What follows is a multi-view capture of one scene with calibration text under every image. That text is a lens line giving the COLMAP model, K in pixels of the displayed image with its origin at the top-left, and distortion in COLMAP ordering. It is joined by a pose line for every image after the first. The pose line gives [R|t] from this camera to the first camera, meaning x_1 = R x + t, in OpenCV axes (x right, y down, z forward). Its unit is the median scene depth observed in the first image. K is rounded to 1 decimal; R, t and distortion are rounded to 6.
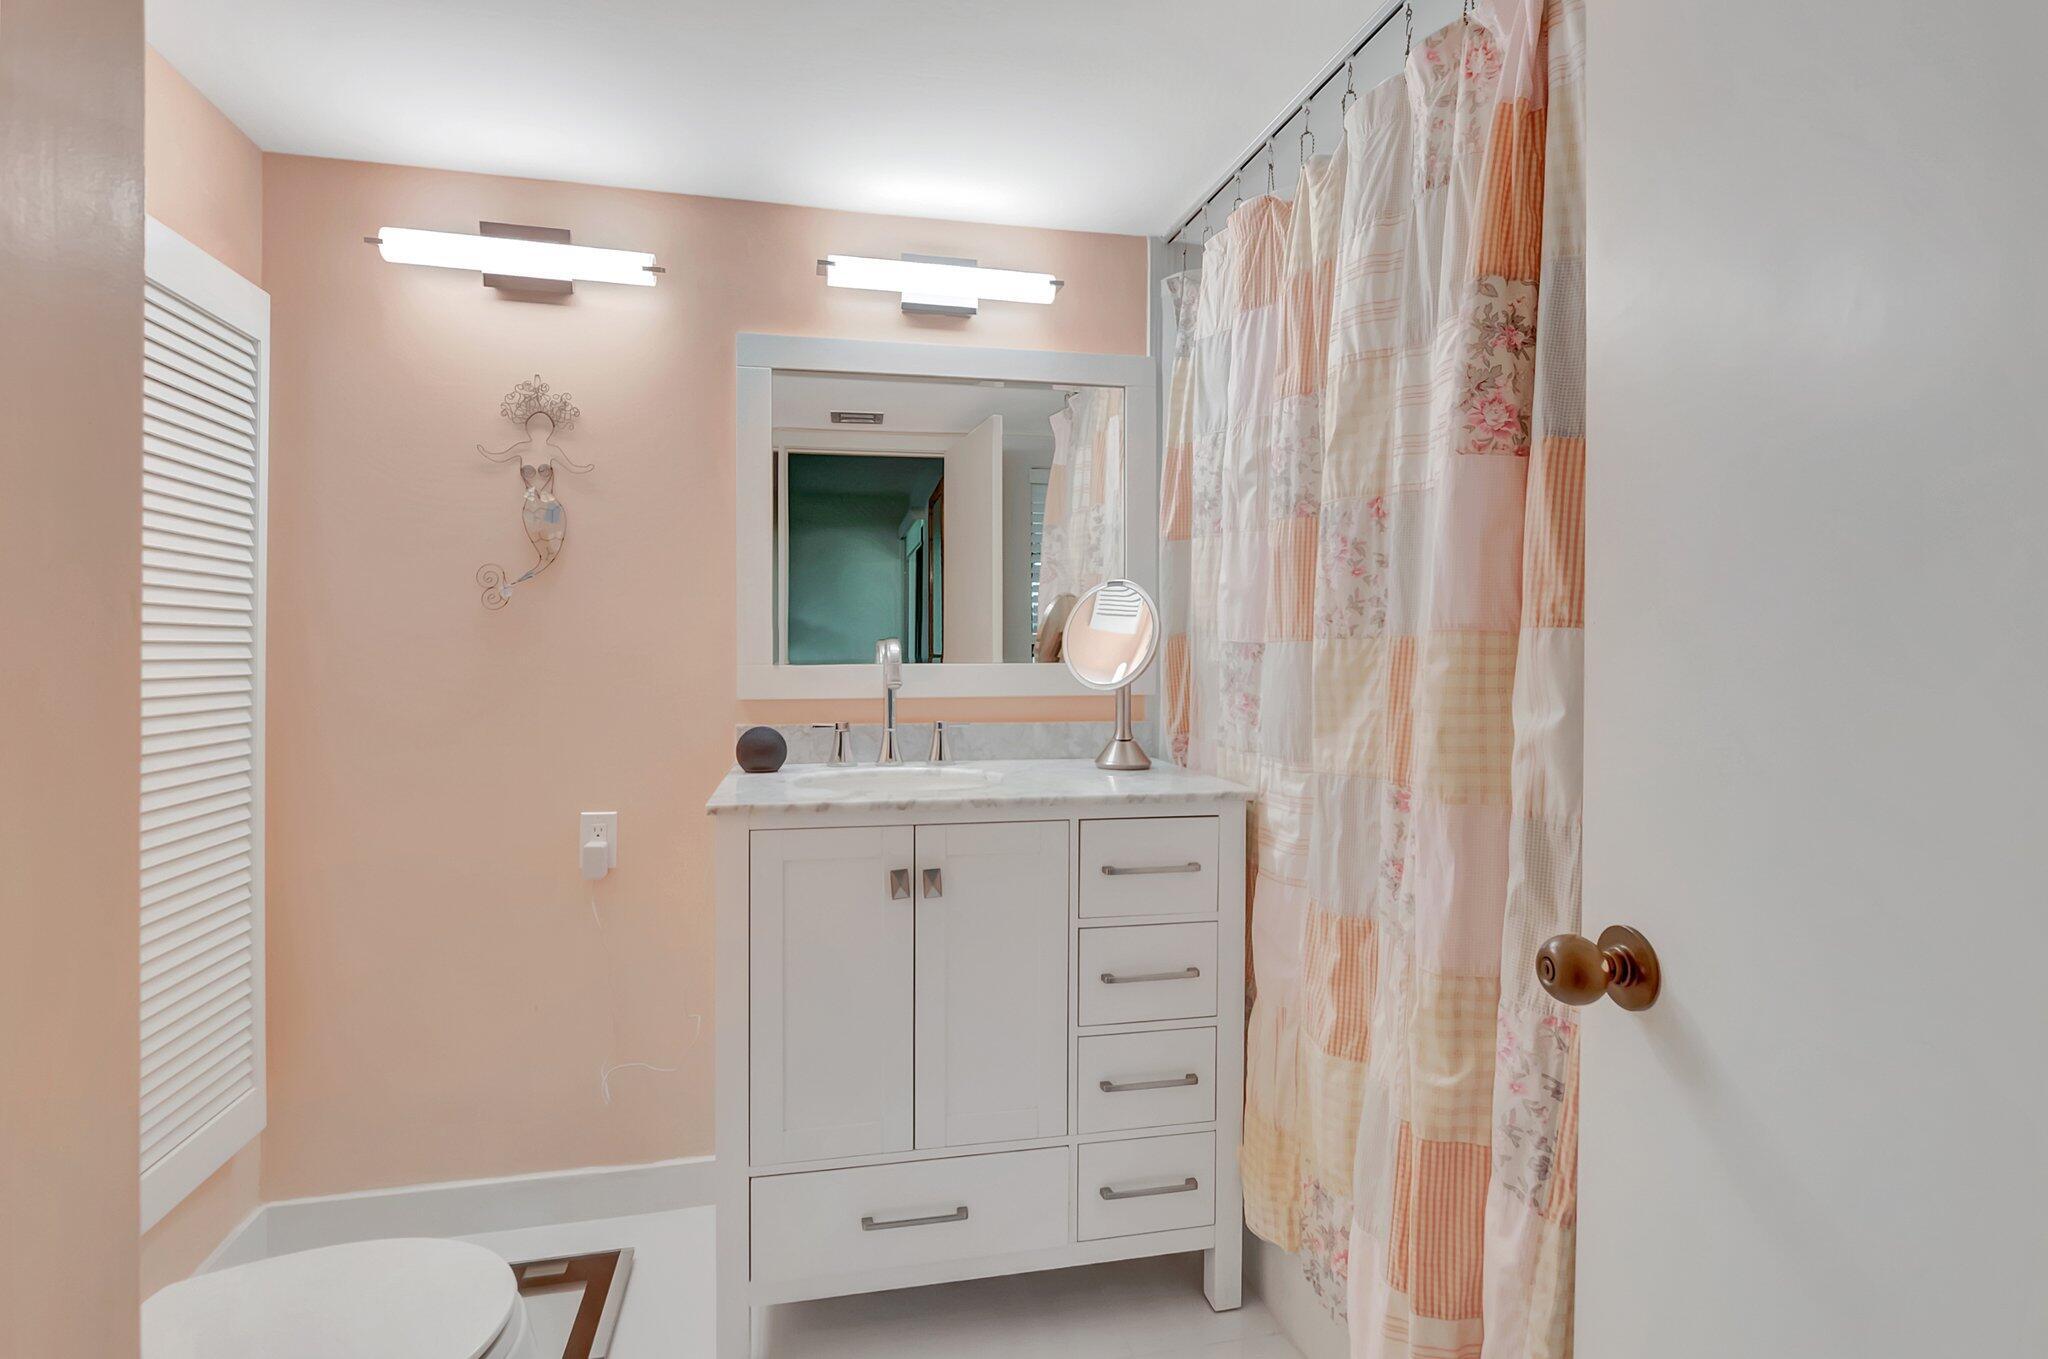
lens RADIAL K [[983.5, 0, 1024.0], [0, 983.5, 679.5], [0, 0, 1]] dist [0.000918, 0.000073]
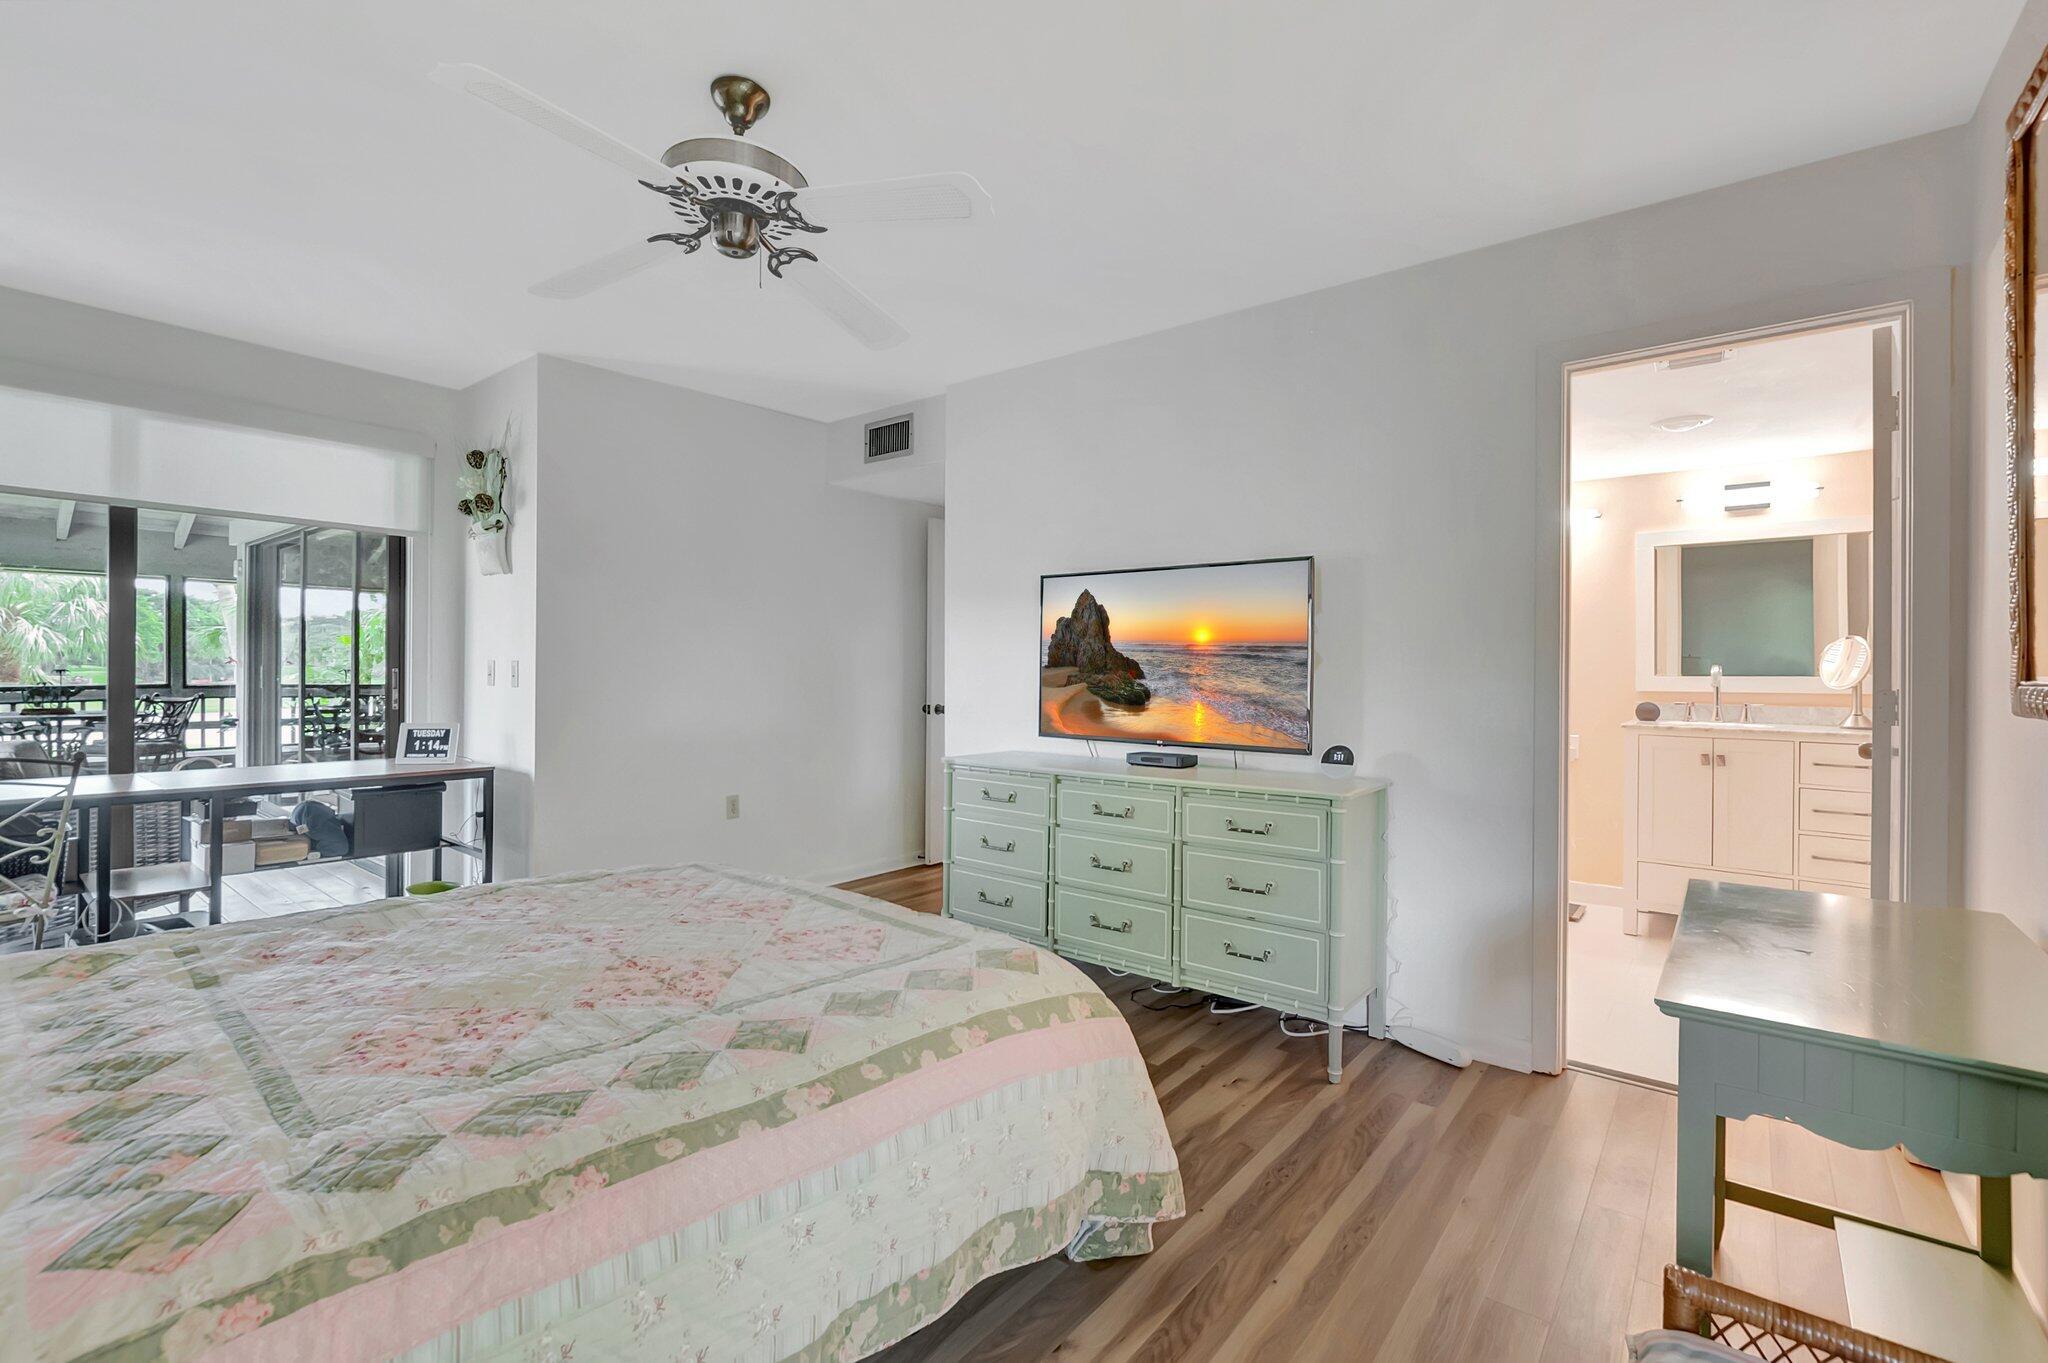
lens RADIAL K [[908.8, 0, 1016.7], [0, 908.8, 674.7], [0, 0, 1]] dist [-0.001077, -0.000236]
pose [[0.631657, 0.004856, -0.775233, 0.551507], [-0.013039, 0.999905, -0.004360, 0.012684], [0.775138, 0.012862, 0.631661, -1.836628]]
